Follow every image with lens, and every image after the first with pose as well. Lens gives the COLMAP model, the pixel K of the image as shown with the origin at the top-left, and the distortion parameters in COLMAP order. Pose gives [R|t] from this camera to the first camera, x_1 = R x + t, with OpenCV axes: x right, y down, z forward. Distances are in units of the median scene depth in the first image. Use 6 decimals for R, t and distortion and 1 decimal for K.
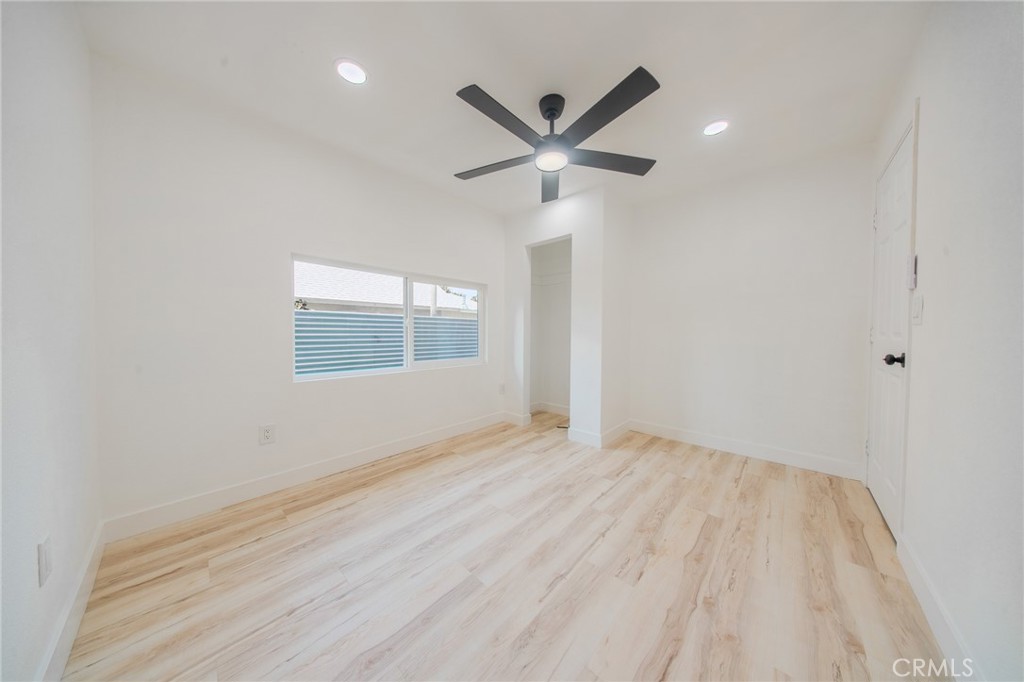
lens RADIAL K [[306.1, 0, 512.4], [0, 306.1, 337.1], [0, 0, 1]] dist [0.000929, -0.002103]
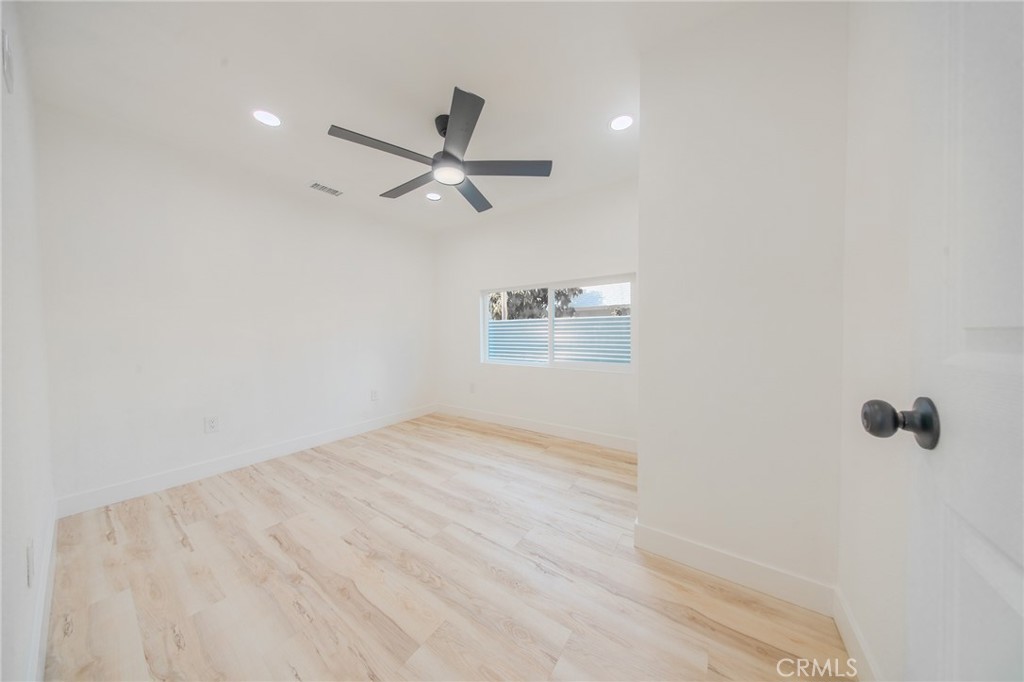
lens RADIAL K [[297.8, 0, 508.3], [0, 297.8, 338.0], [0, 0, 1]] dist [0.000609, -0.001991]
pose [[0.142148, 0.015359, -0.989726, 1.170161], [-0.013551, 0.999816, 0.013569, -0.025113], [0.989753, 0.011483, 0.142330, 1.031869]]
